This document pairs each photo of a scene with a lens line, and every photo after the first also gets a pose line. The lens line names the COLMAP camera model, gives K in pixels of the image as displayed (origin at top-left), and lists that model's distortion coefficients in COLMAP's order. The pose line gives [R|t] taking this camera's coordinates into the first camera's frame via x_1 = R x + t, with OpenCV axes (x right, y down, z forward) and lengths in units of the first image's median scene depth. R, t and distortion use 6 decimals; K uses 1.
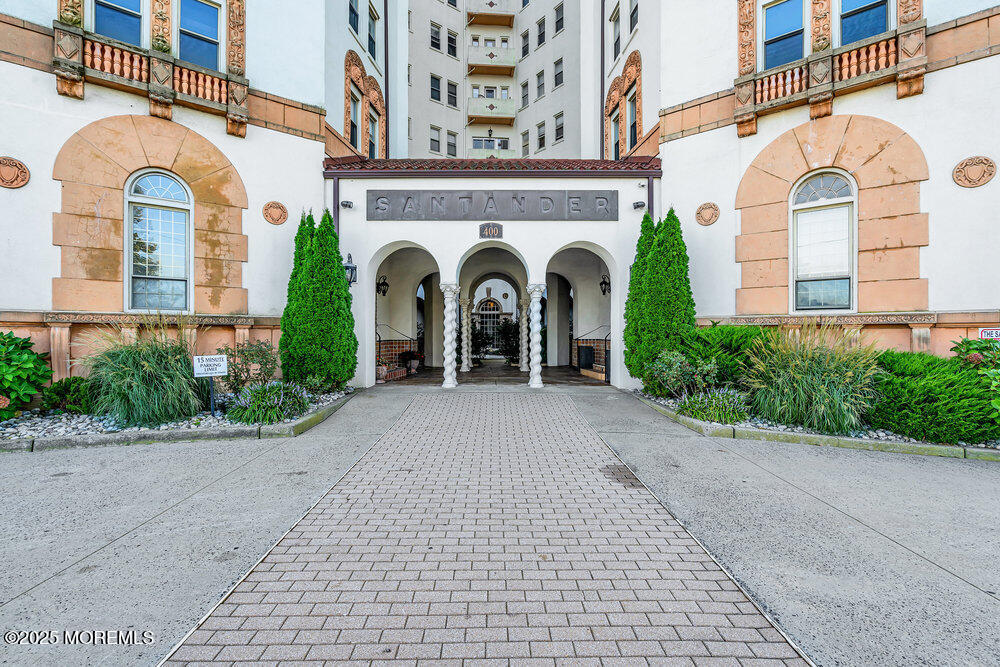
lens RADIAL K [[455.0, 0, 501.3], [0, 455.0, 332.6], [0, 0, 1]] dist [-0.001442, 0.000950]
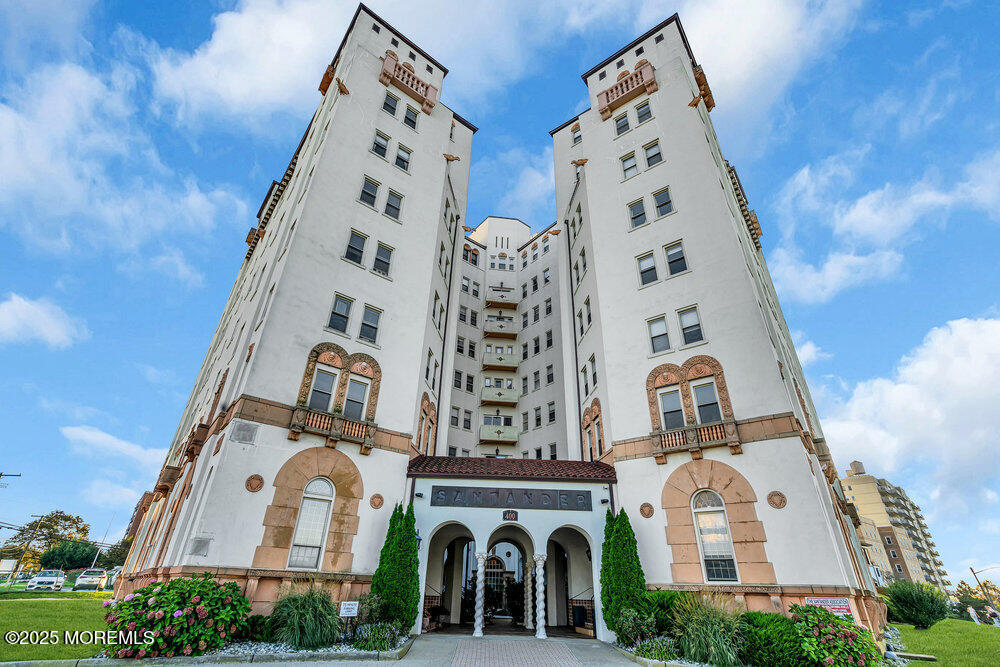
lens RADIAL K [[455.0, 0, 498.2], [0, 455.0, 331.5], [0, 0, 1]] dist [-0.001442, 0.000950]
pose [[0.999555, 0.029762, -0.002018, -0.088762], [-0.026816, 0.866860, -0.497831, 0.004920], [-0.013067, 0.497663, 0.867272, -0.725029]]
